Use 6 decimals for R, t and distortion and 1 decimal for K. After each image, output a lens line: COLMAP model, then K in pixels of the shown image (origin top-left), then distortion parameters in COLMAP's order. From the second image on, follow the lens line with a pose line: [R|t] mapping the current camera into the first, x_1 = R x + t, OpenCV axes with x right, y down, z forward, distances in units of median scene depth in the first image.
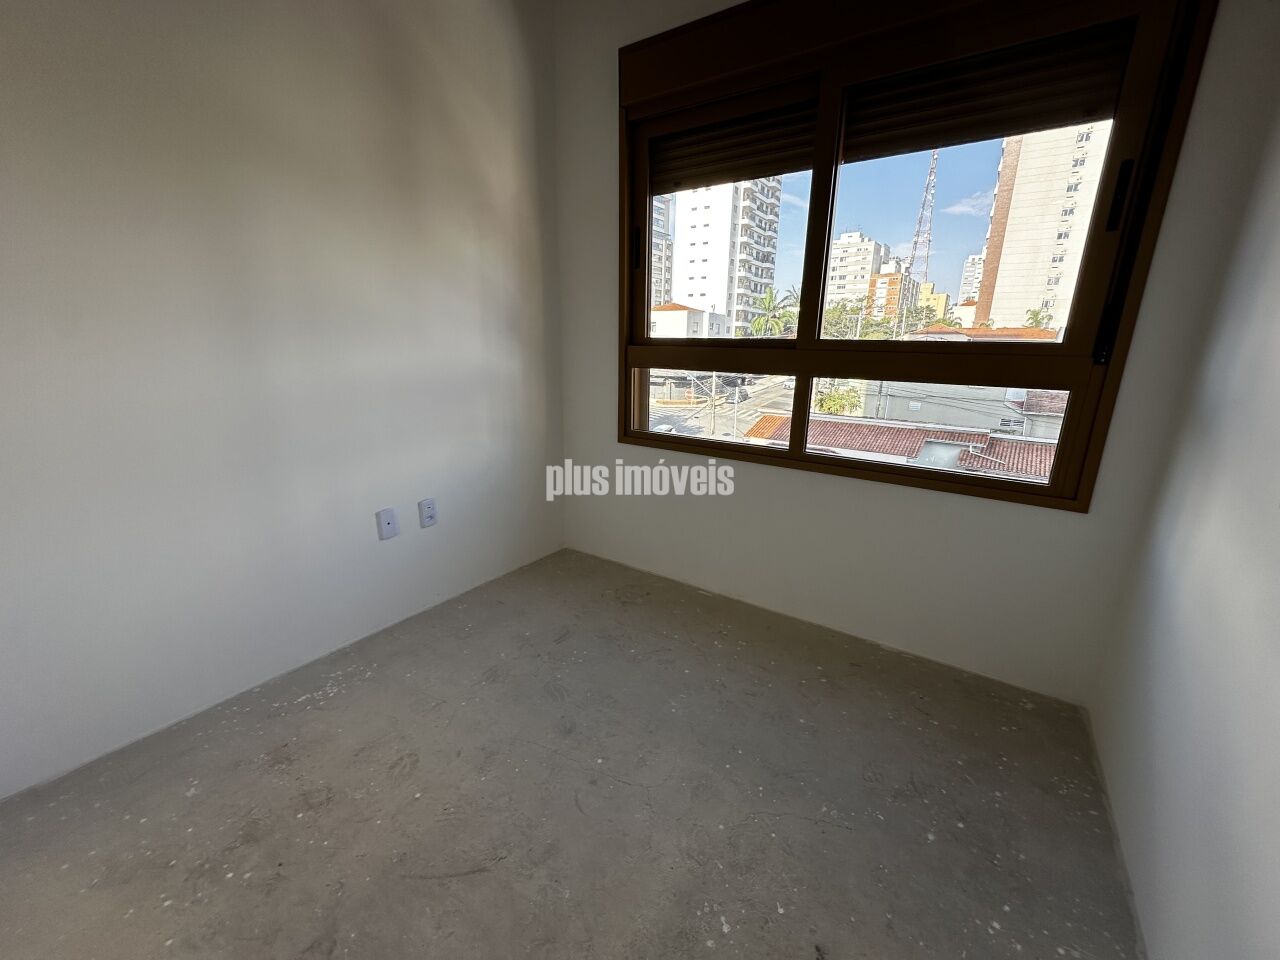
lens RADIAL K [[510.0, 0, 640.0], [0, 510.0, 480.8], [0, 0, 1]] dist [-0.001968, 0.000161]
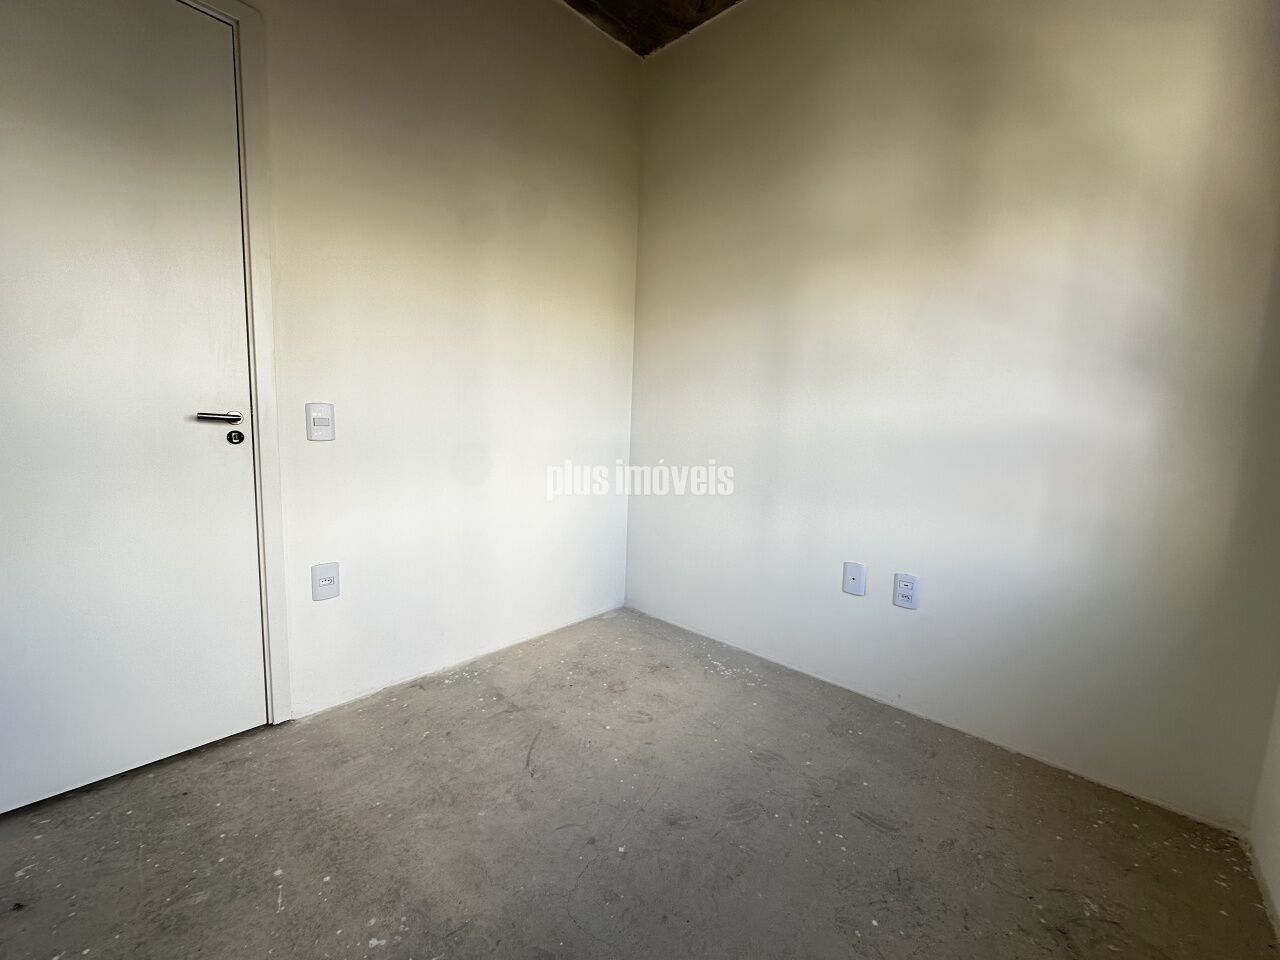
lens RADIAL K [[510.0, 0, 639.5], [0, 510.0, 487.4], [0, 0, 1]] dist [-0.001968, 0.000161]
pose [[-0.137439, 0.100798, -0.985368, 0.575398], [-0.296552, 0.944989, 0.138030, -0.108008], [0.945075, 0.311184, -0.099987, 0.799111]]
